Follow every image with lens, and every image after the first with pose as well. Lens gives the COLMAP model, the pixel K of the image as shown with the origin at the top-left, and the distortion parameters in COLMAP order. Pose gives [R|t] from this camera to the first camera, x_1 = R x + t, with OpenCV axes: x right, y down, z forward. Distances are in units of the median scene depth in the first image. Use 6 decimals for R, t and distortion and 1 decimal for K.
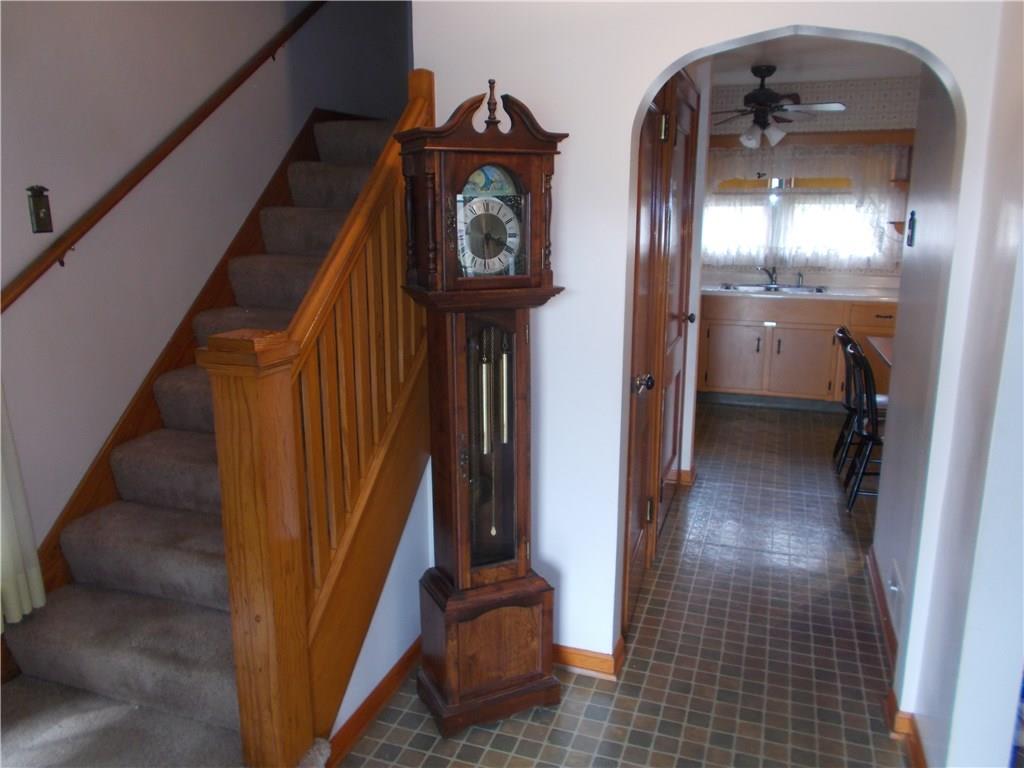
lens RADIAL K [[771.5, 0, 512.0], [0, 771.5, 384.0], [0, 0, 1]] dist [0.029258, 0.001631]
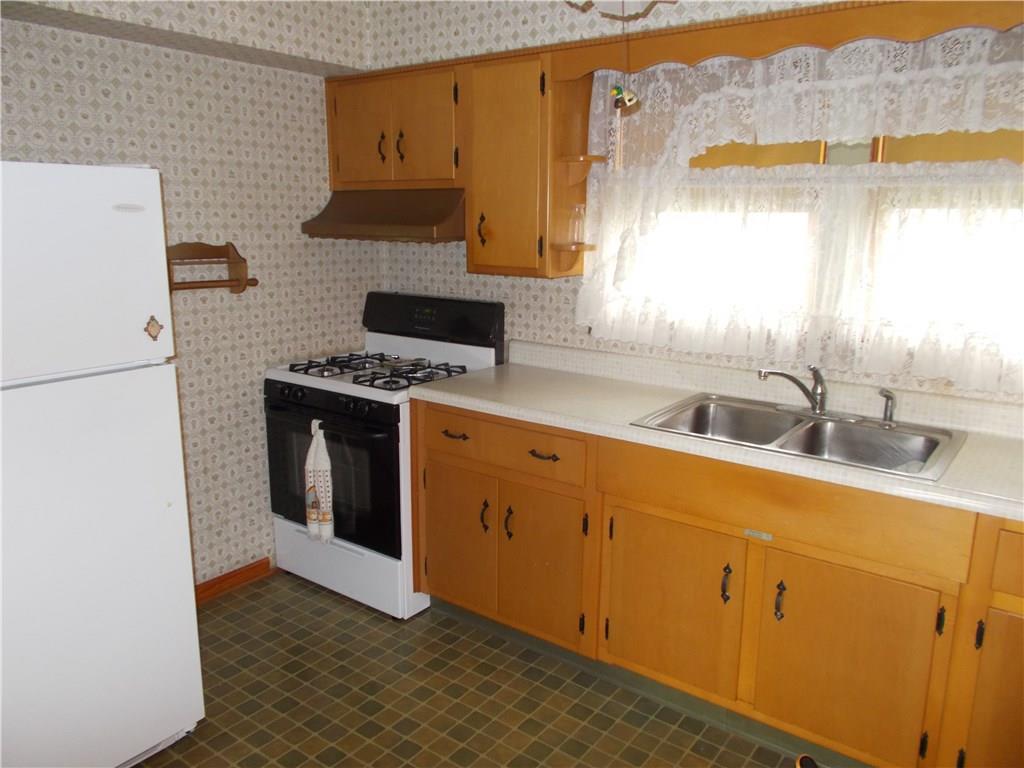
lens RADIAL K [[771.5, 0, 512.0], [0, 771.5, 384.0], [0, 0, 1]] dist [0.029258, 0.001631]
pose [[0.956431, 0.074199, -0.282371, 0.303669], [-0.075171, 0.997143, 0.007404, -0.134906], [0.282114, 0.014144, 0.959277, 0.586834]]
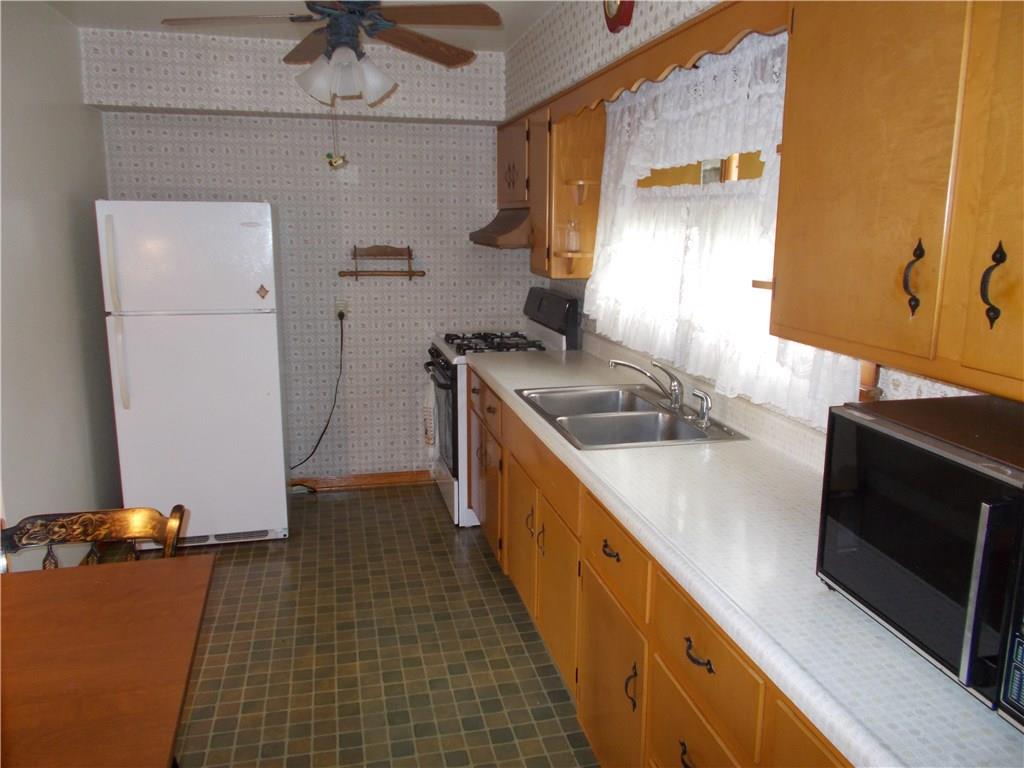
lens RADIAL K [[778.2, 0, 512.0], [0, 778.2, 384.0], [0, 0, 1]] dist [0.005675, 0.004675]
pose [[0.545322, 0.179789, -0.818718, 0.662474], [-0.188887, 0.977962, 0.088947, -0.164503], [0.816667, 0.106141, 0.567264, 0.687218]]
